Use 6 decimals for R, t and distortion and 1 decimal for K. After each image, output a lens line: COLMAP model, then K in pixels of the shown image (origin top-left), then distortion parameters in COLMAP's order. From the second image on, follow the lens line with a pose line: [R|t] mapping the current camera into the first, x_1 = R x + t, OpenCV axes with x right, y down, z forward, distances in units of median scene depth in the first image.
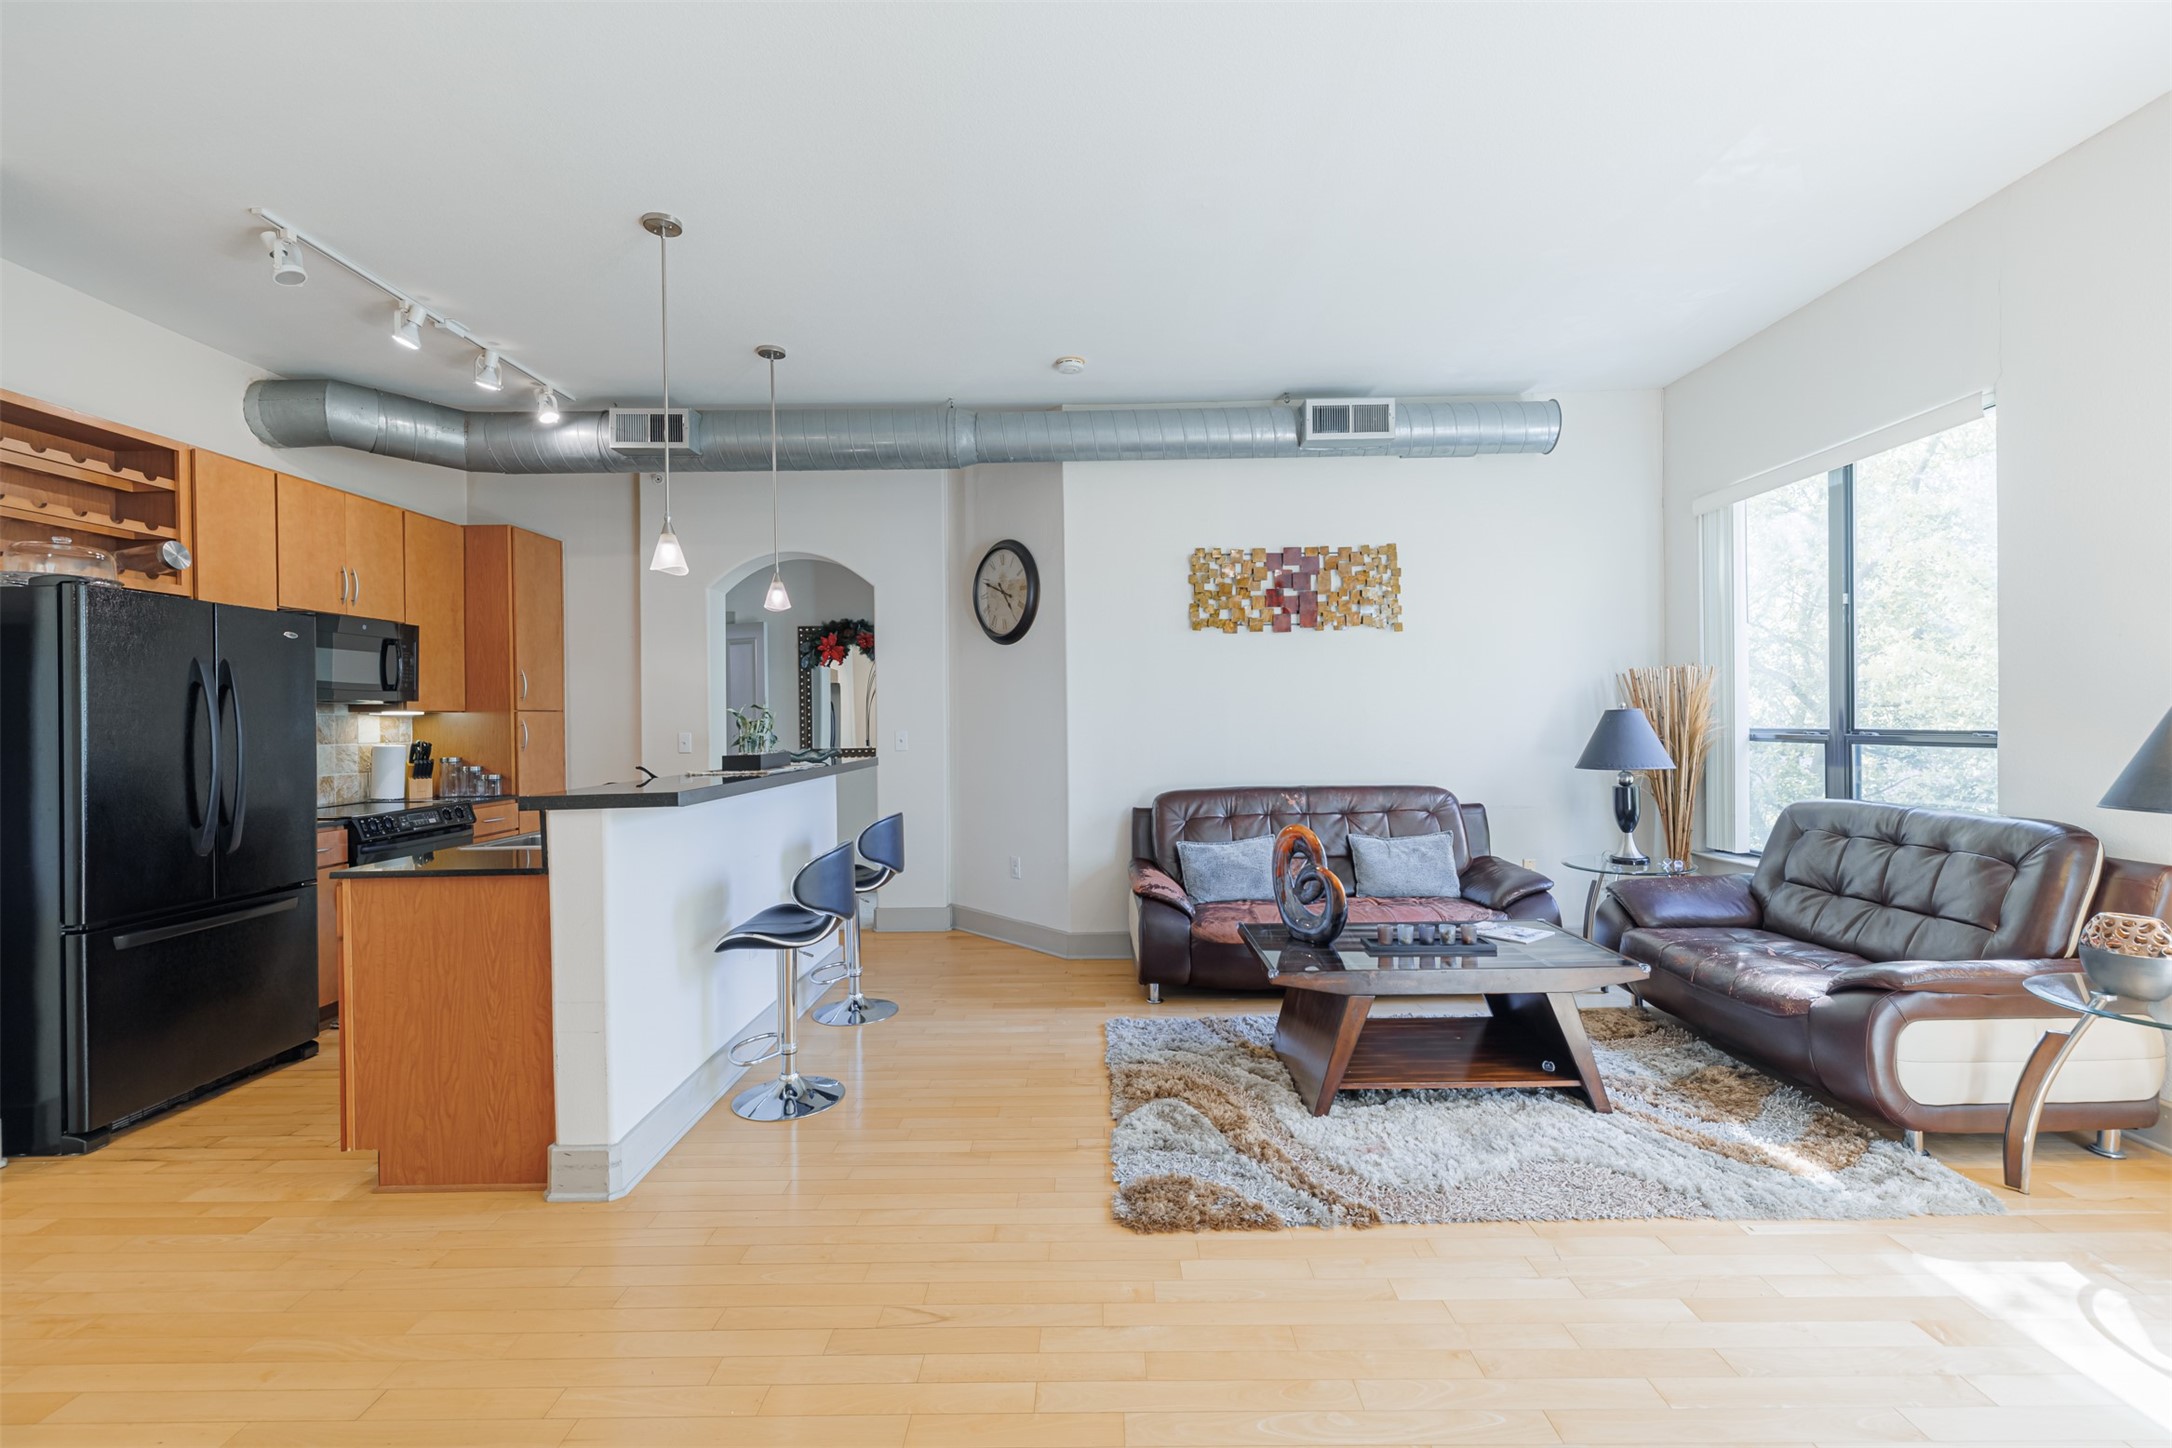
lens RADIAL K [[918.0, 0, 1088.2], [0, 918.0, 714.1], [0, 0, 1]] dist [0.008733, -0.000333]
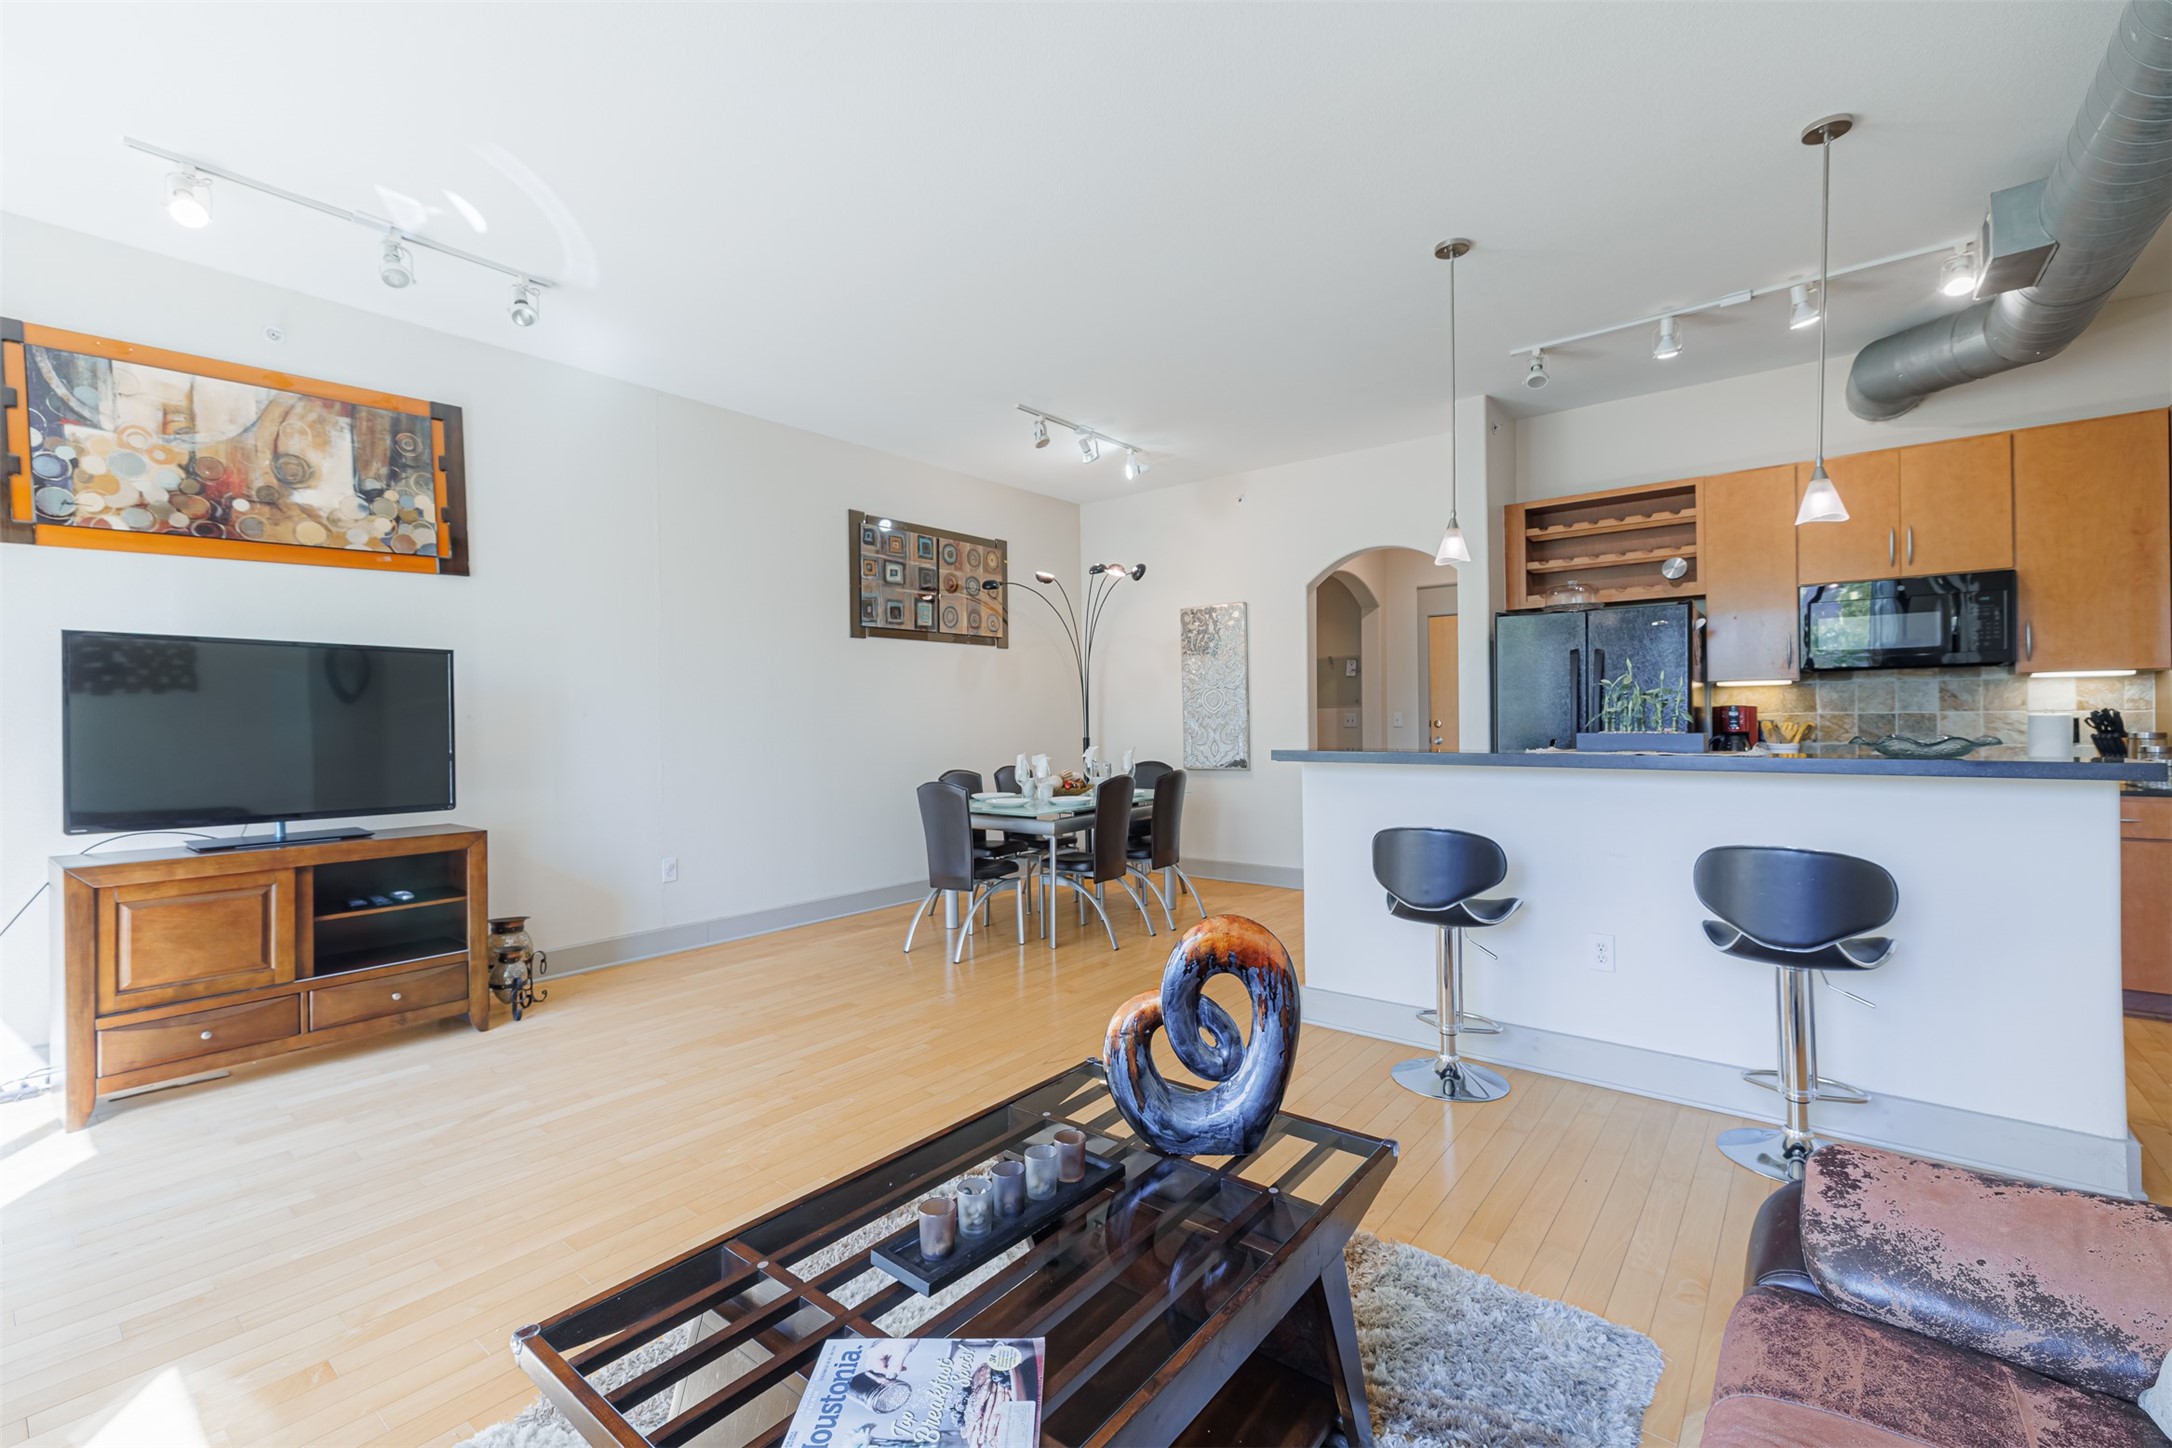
lens RADIAL K [[918.0, 0, 1088.2], [0, 918.0, 714.1], [0, 0, 1]] dist [0.008733, -0.000333]
pose [[-0.611871, 0.023259, -0.790616, 0.476441], [0.027760, 0.999583, 0.007923, 0.005688], [0.790470, -0.017099, -0.612262, 0.903200]]
